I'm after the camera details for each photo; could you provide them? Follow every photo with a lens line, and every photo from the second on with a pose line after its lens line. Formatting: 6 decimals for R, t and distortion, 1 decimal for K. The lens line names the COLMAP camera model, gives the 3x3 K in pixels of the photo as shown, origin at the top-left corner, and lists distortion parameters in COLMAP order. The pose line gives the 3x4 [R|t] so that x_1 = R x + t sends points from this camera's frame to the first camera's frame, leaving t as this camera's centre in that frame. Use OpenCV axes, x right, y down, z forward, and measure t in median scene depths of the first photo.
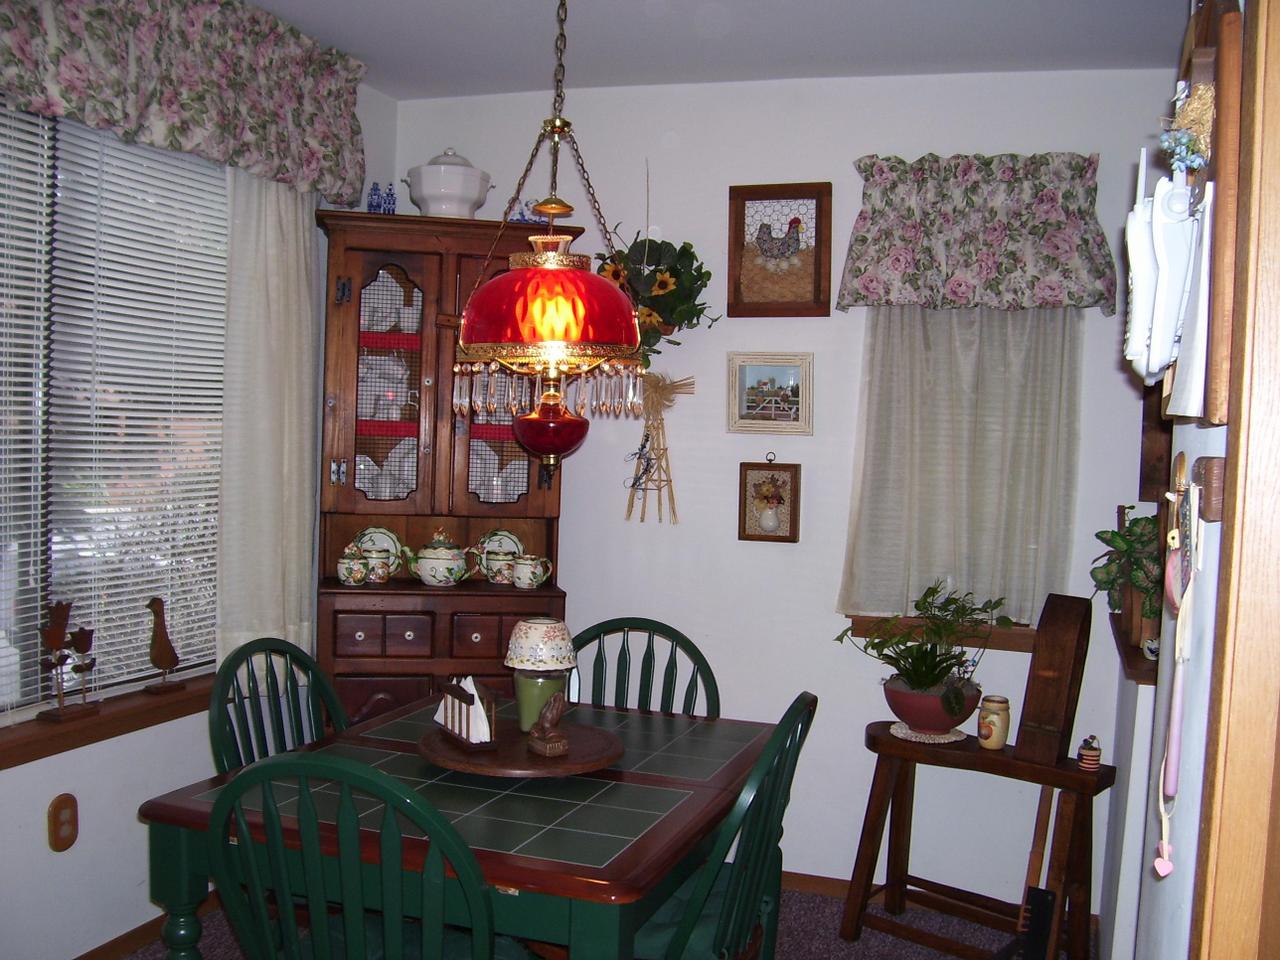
lens RADIAL K [[1251.7, 0, 640.0], [0, 1251.7, 480.0], [0, 0, 1]] dist [-0.176044, 0.234682]
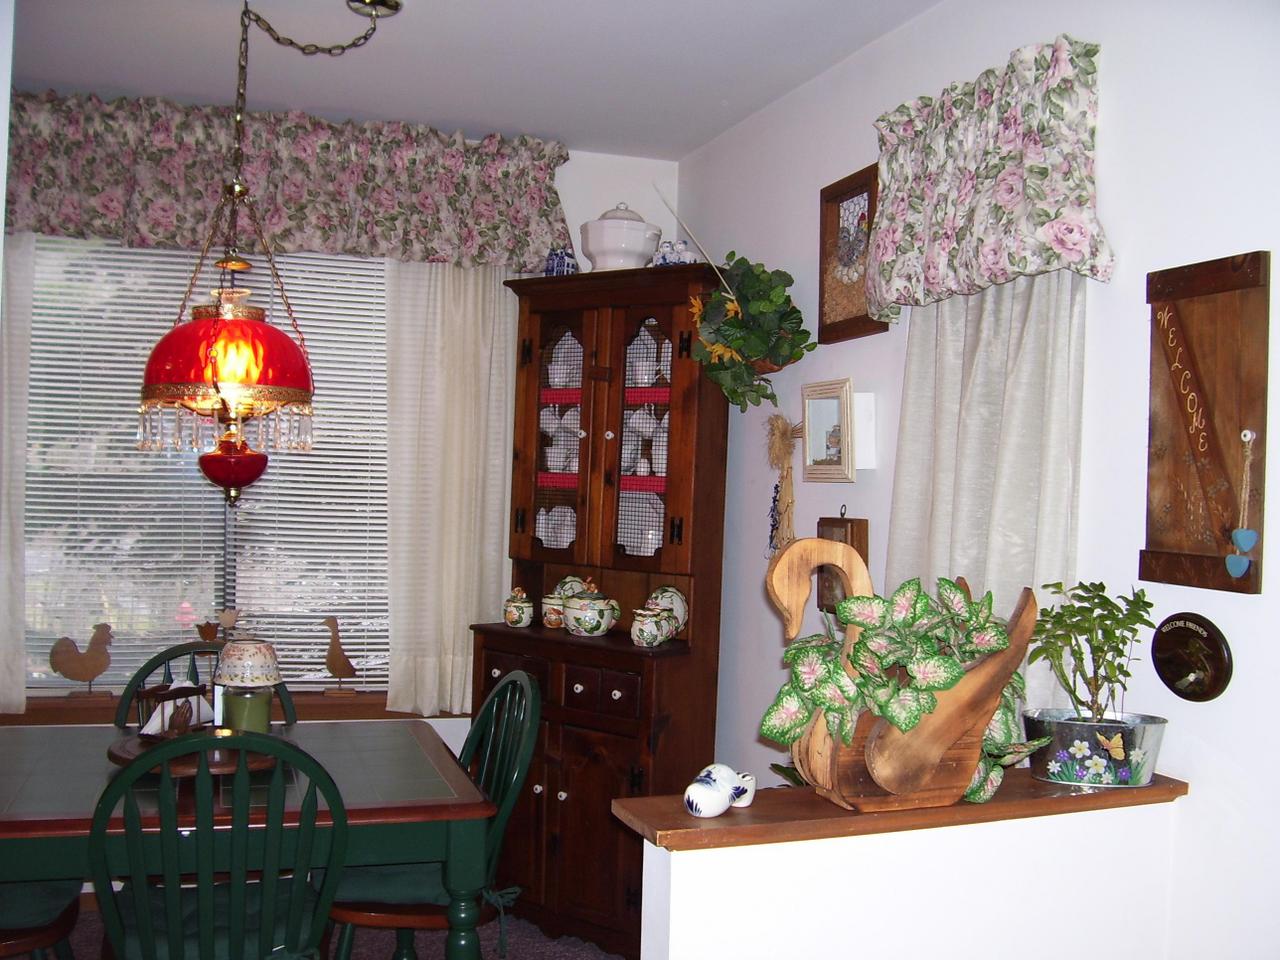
lens RADIAL K [[1251.7, 0, 640.0], [0, 1251.7, 480.0], [0, 0, 1]] dist [-0.176044, 0.234682]
pose [[0.634281, -0.011748, -0.773014, 0.712951], [-0.043851, 0.997728, -0.051144, 0.009955], [0.771858, 0.066336, 0.632325, 0.427029]]
